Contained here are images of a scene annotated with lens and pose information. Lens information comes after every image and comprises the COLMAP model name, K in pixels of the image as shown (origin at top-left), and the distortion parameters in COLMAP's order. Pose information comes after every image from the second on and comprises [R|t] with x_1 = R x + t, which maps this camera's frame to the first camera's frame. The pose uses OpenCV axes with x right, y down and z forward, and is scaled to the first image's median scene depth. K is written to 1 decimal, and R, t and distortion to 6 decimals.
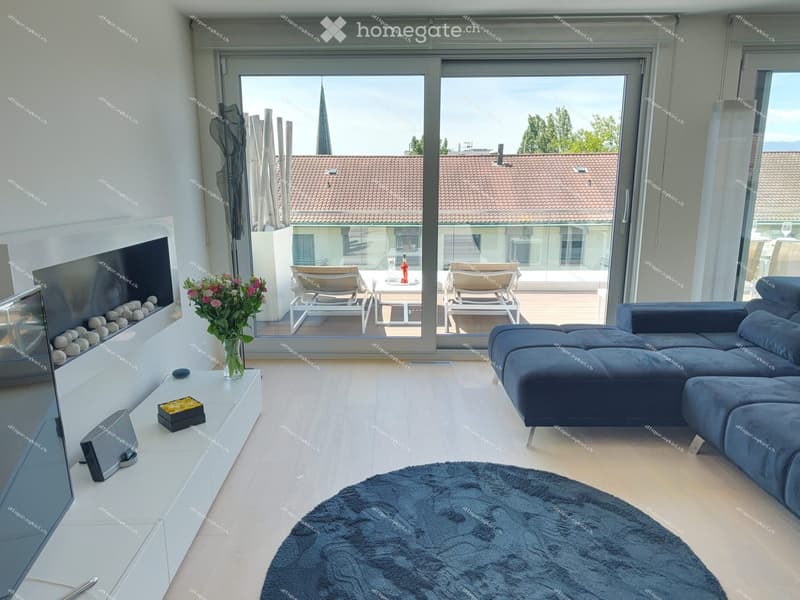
lens RADIAL K [[572.2, 0, 400.0], [0, 572.2, 300.0], [0, 0, 1]] dist [0.100090, -0.132097]
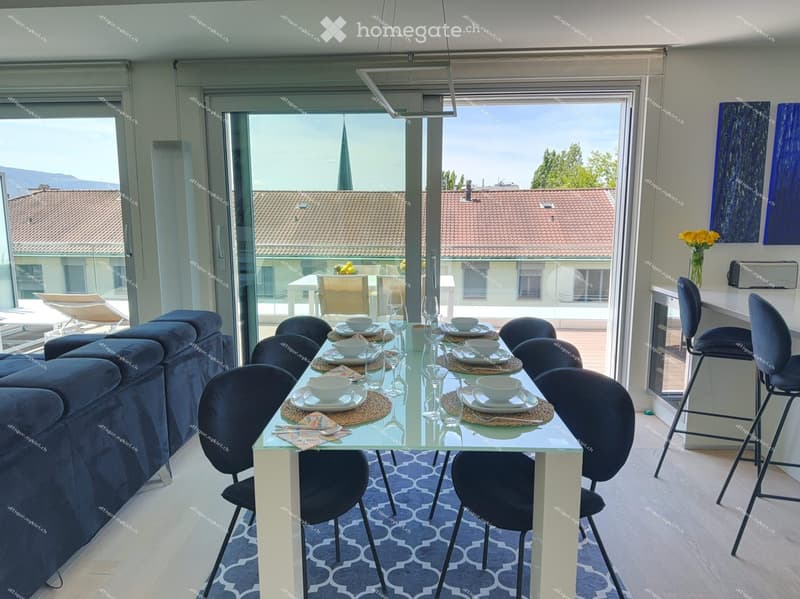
lens RADIAL K [[572.2, 0, 400.0], [0, 572.2, 299.5], [0, 0, 1]] dist [0.100090, -0.132097]
pose [[0.997263, 0.014375, -0.072527, 3.430399], [-0.018590, 0.998156, -0.057788, -0.017700], [0.071562, 0.058978, 0.995691, 0.015766]]
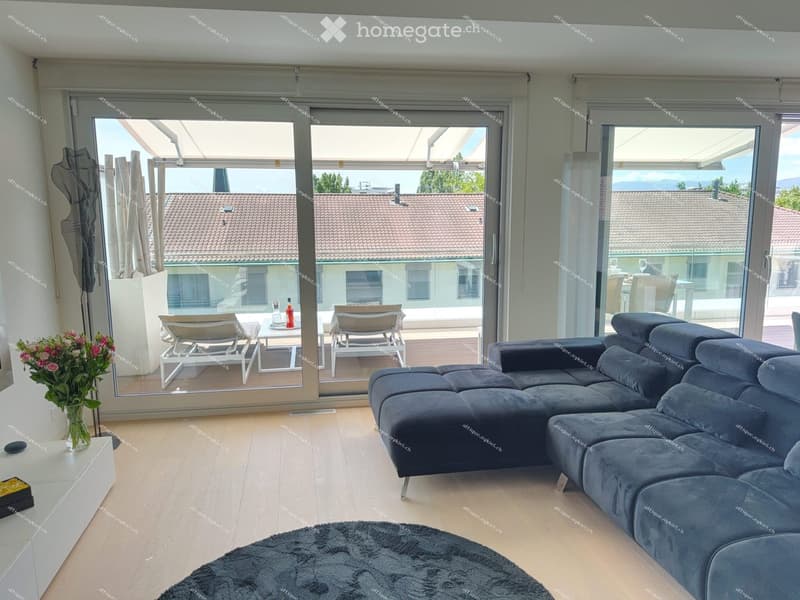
lens RADIAL K [[572.2, 0, 400.0], [0, 572.2, 300.0], [0, 0, 1]] dist [0.100090, -0.132097]
pose [[0.985548, -0.030715, 0.166590, 0.057990], [0.041156, 0.997374, -0.059588, -0.019763], [-0.164323, 0.065583, 0.984224, 0.015745]]
